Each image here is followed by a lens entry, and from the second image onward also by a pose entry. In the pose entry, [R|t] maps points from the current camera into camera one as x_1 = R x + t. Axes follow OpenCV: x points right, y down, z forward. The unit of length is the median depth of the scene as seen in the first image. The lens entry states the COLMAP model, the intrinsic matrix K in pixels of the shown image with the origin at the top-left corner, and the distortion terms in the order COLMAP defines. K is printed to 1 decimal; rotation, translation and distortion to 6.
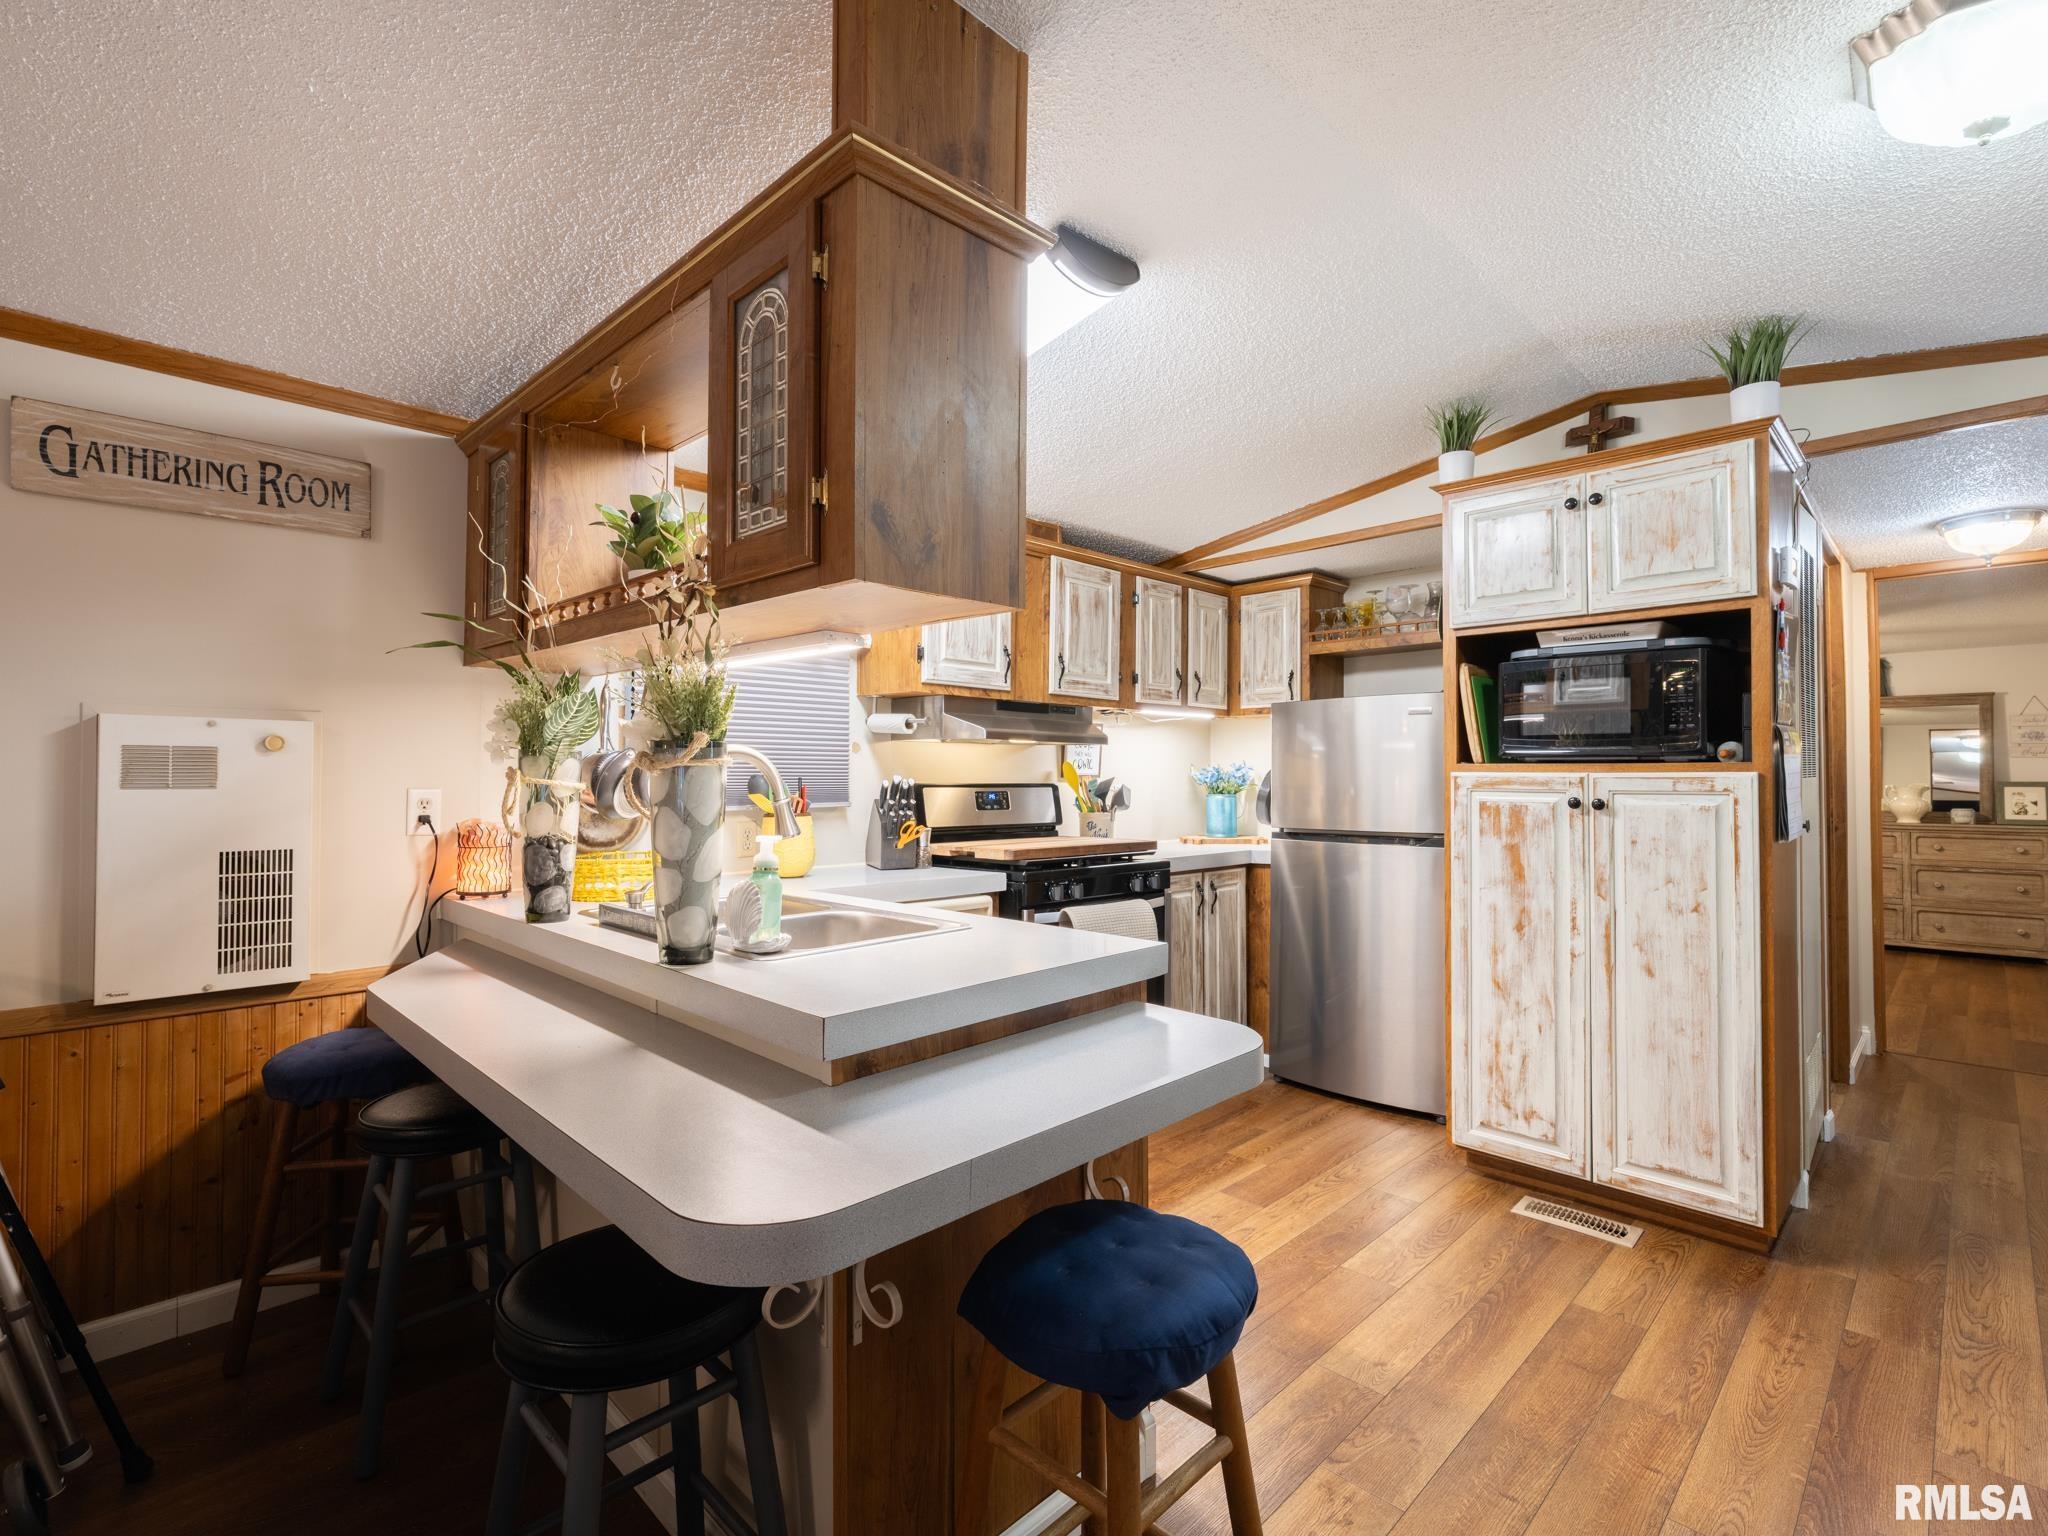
lens RADIAL K [[955.4, 0, 1008.9], [0, 955.4, 763.9], [0, 0, 1]] dist [-0.000381, 0.000769]
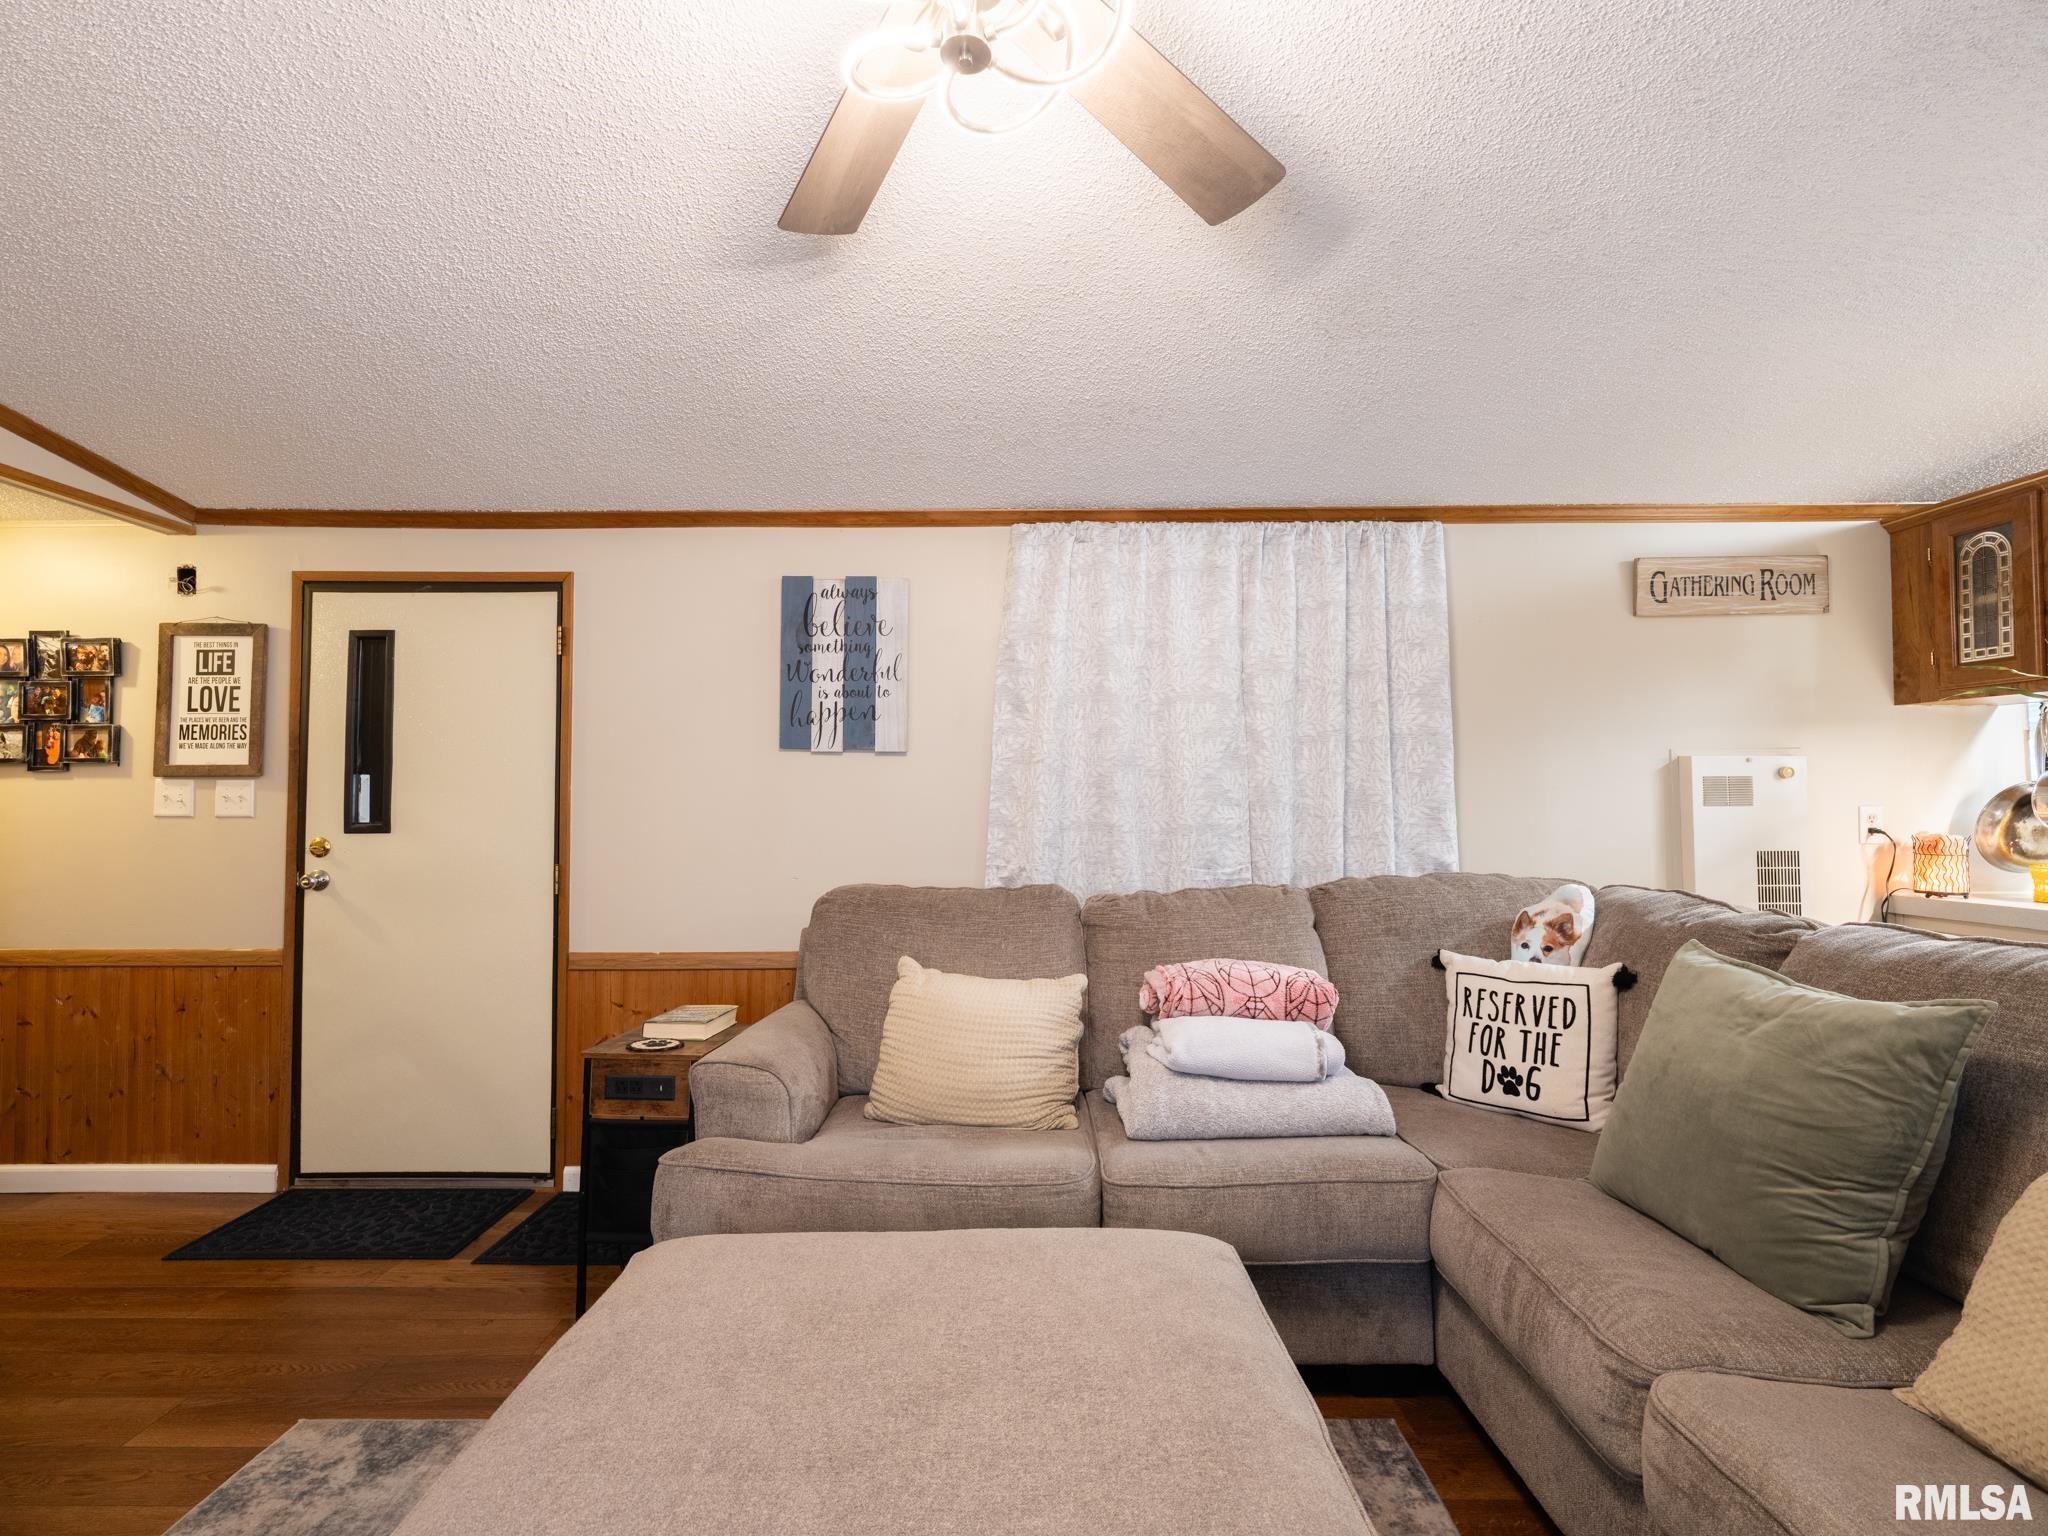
lens RADIAL K [[955.4, 0, 1008.9], [0, 955.4, 763.9], [0, 0, 1]] dist [-0.000381, 0.000769]
pose [[0.708823, -0.033087, -0.704610, -0.484619], [0.015353, 0.999386, -0.031484, -0.006846], [0.705219, 0.011498, 0.708896, -0.614275]]
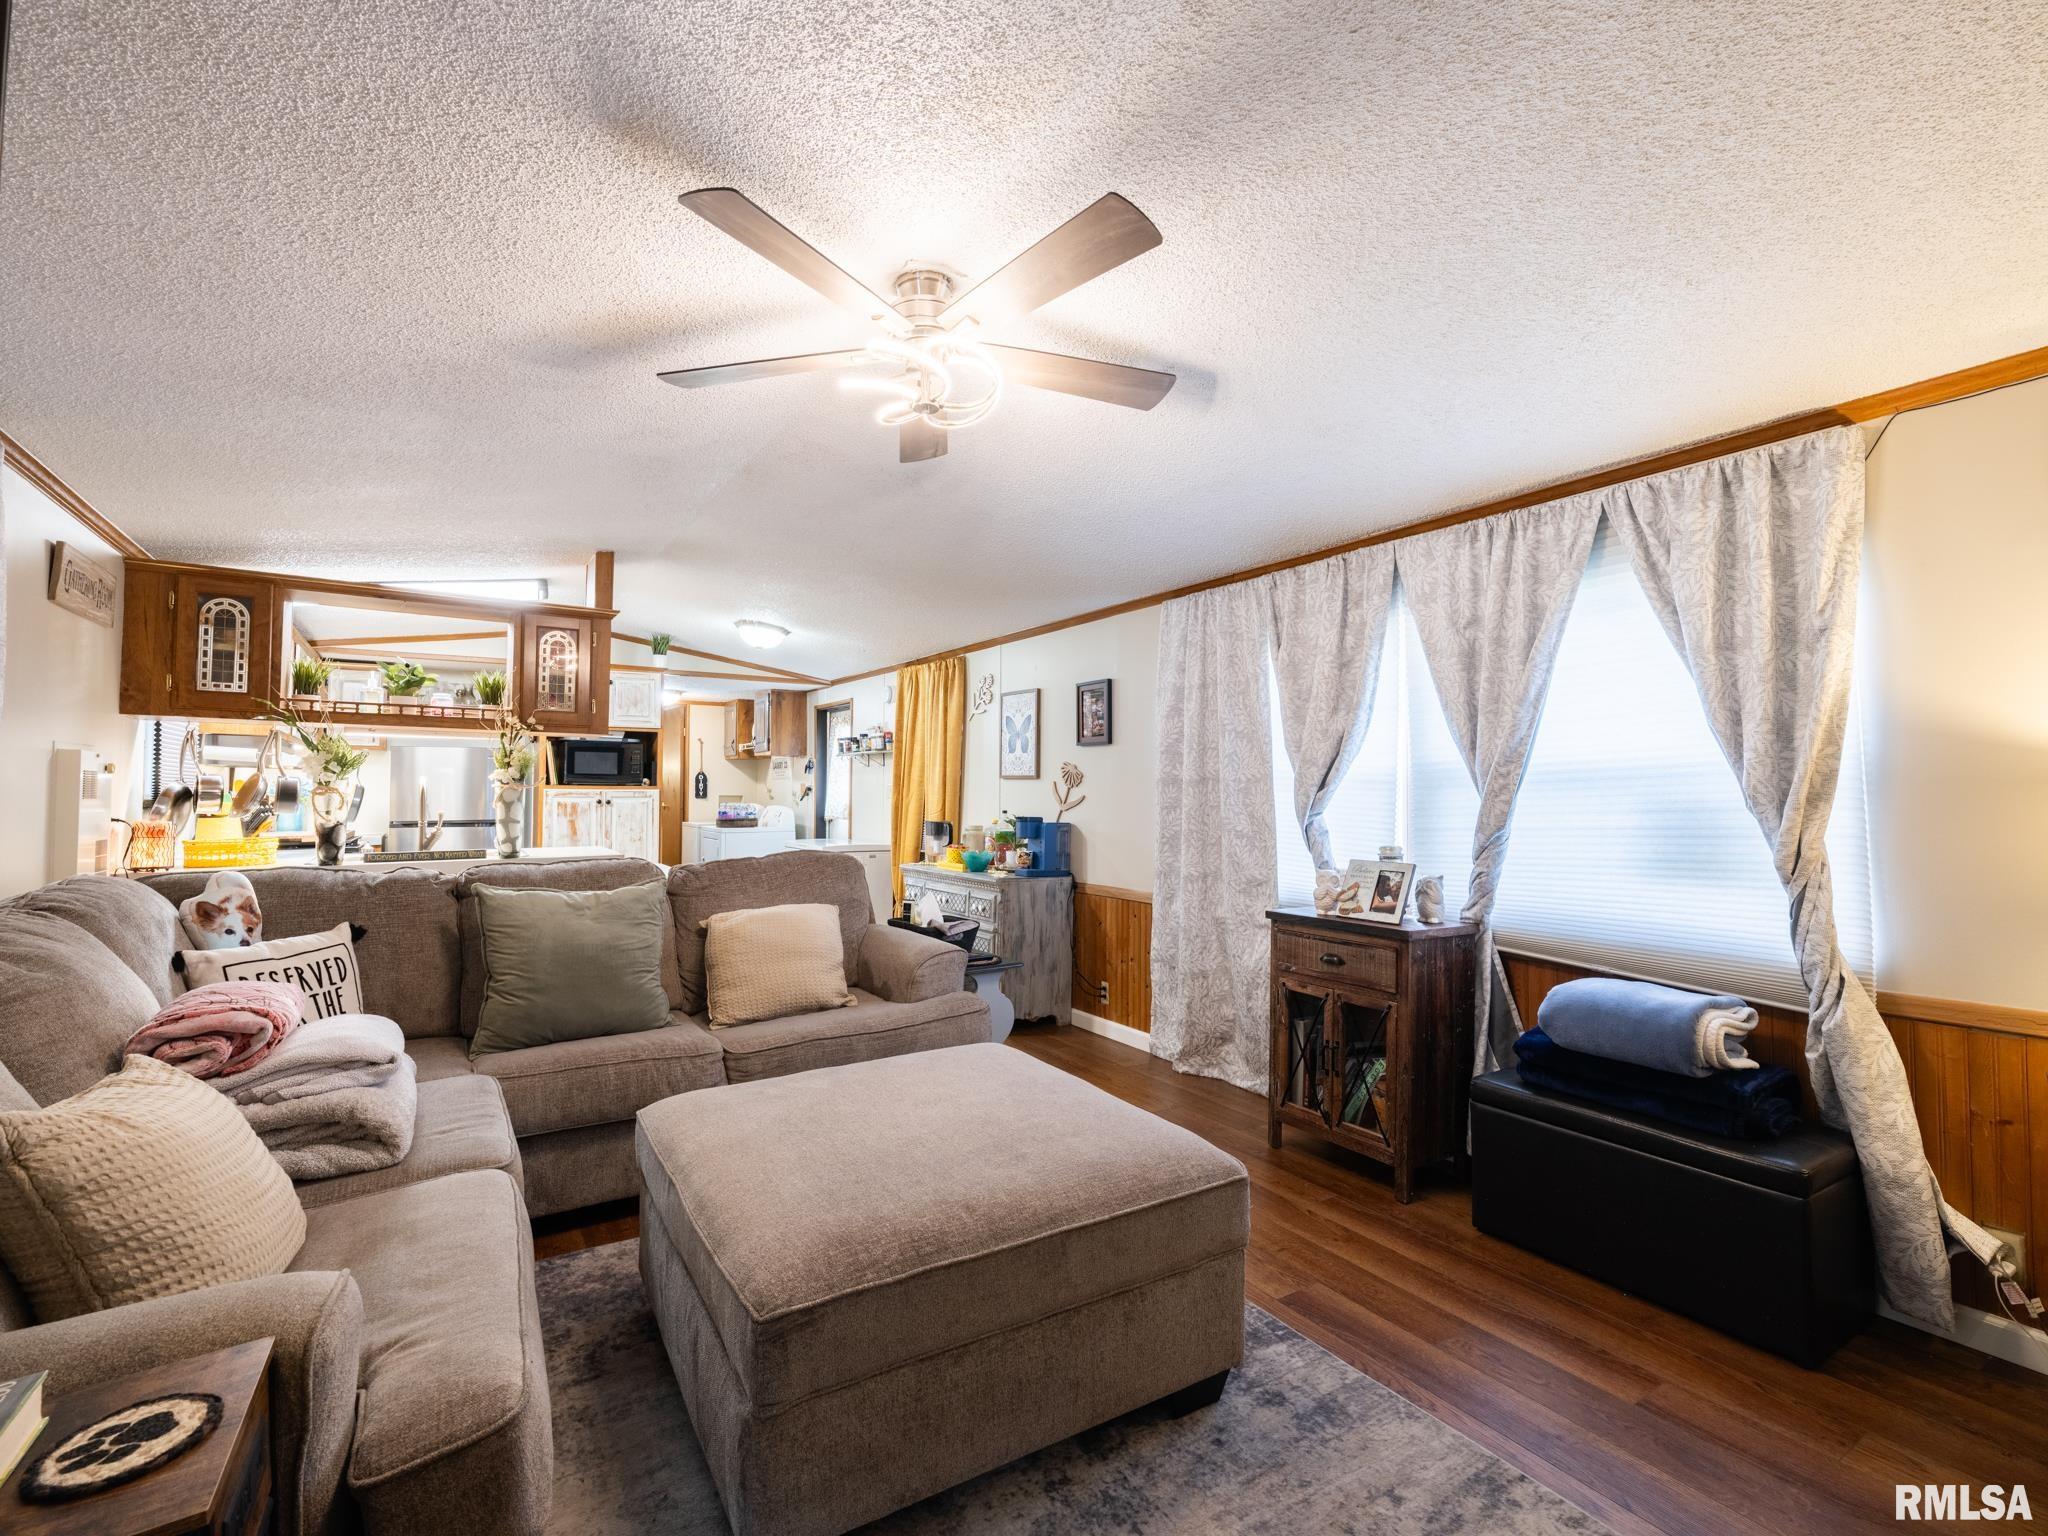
lens RADIAL K [[931.5, 0, 1021.6], [0, 931.5, 763.0], [0, 0, 1]] dist [-0.003996, 0.002114]
pose [[0.207272, 0.029791, 0.977830, -1.554442], [-0.013803, 0.999526, -0.027527, -0.008151], [-0.978186, -0.007792, 0.207584, -0.581140]]
